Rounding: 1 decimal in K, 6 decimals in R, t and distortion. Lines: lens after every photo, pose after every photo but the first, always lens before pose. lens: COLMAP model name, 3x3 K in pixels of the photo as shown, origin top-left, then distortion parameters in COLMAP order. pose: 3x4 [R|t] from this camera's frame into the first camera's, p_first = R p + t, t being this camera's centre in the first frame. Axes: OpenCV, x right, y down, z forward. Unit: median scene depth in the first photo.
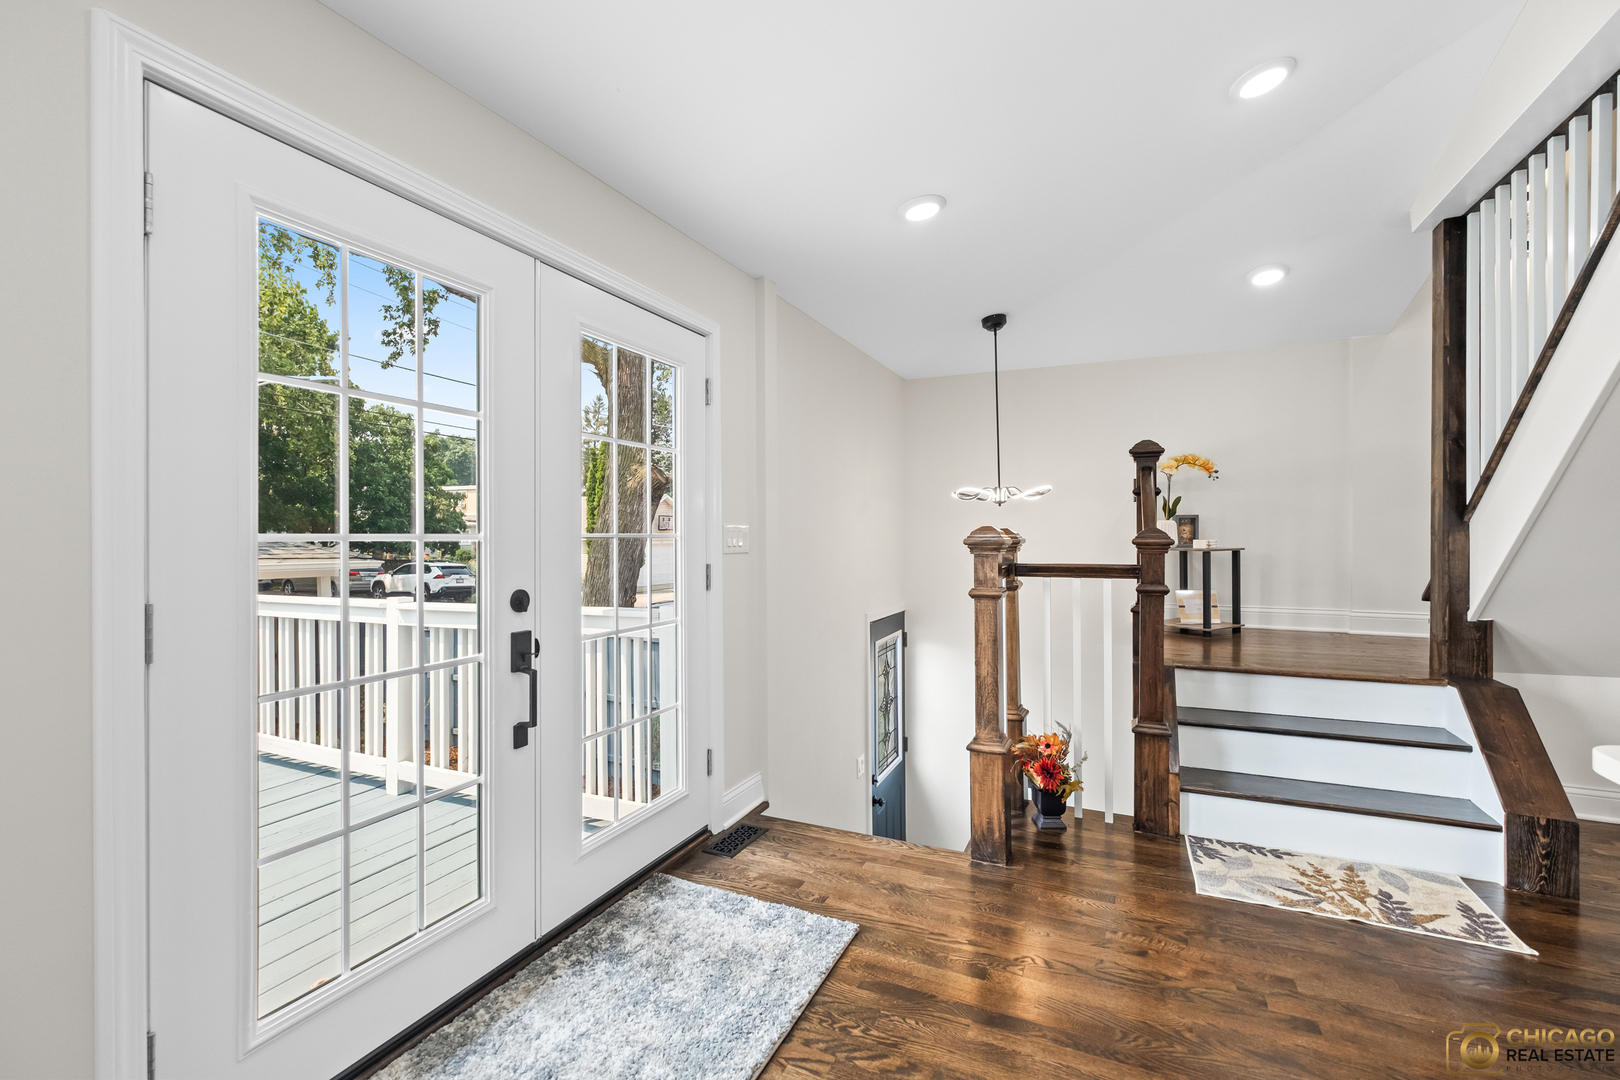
lens RADIAL K [[717.5, 0, 816.0], [0, 717.5, 533.4], [0, 0, 1]] dist [-0.005535, -0.000366]
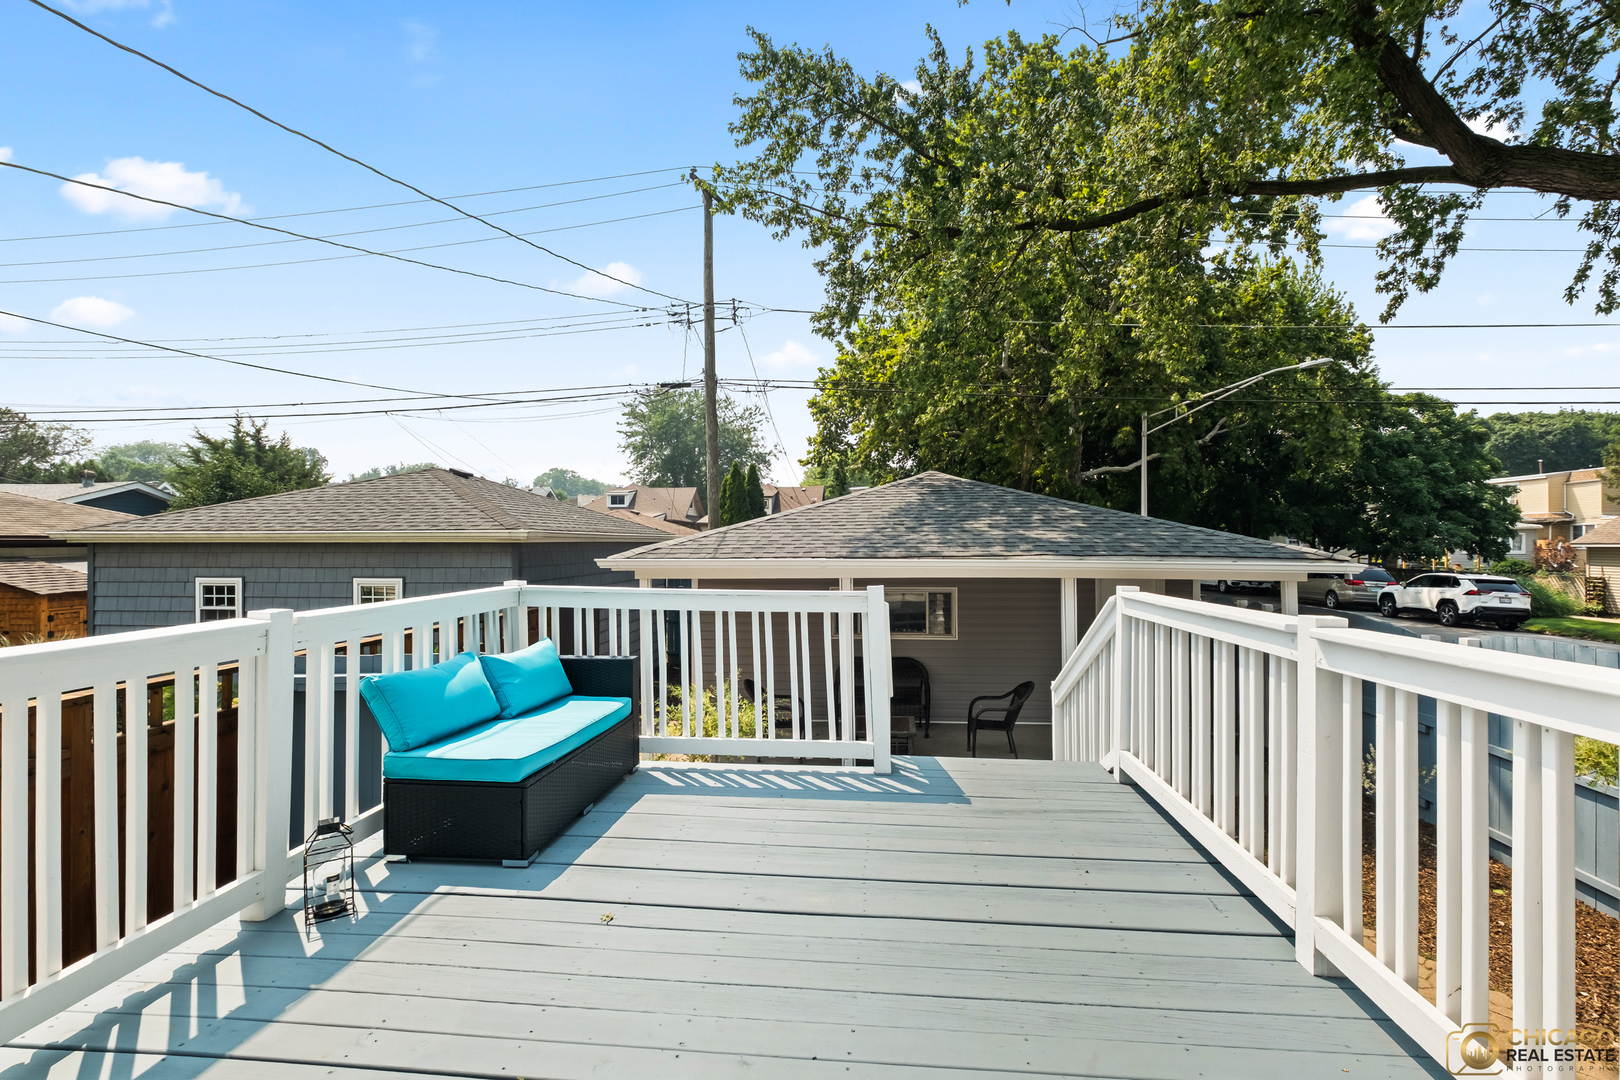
lens RADIAL K [[717.5, 0, 817.4], [0, 717.5, 537.4], [0, 0, 1]] dist [-0.005535, -0.000366]
pose [[0.329672, -0.001276, -0.944095, -0.067235], [-0.003804, 0.999989, -0.002680, 0.010980], [0.944088, 0.004474, 0.329664, 0.160676]]
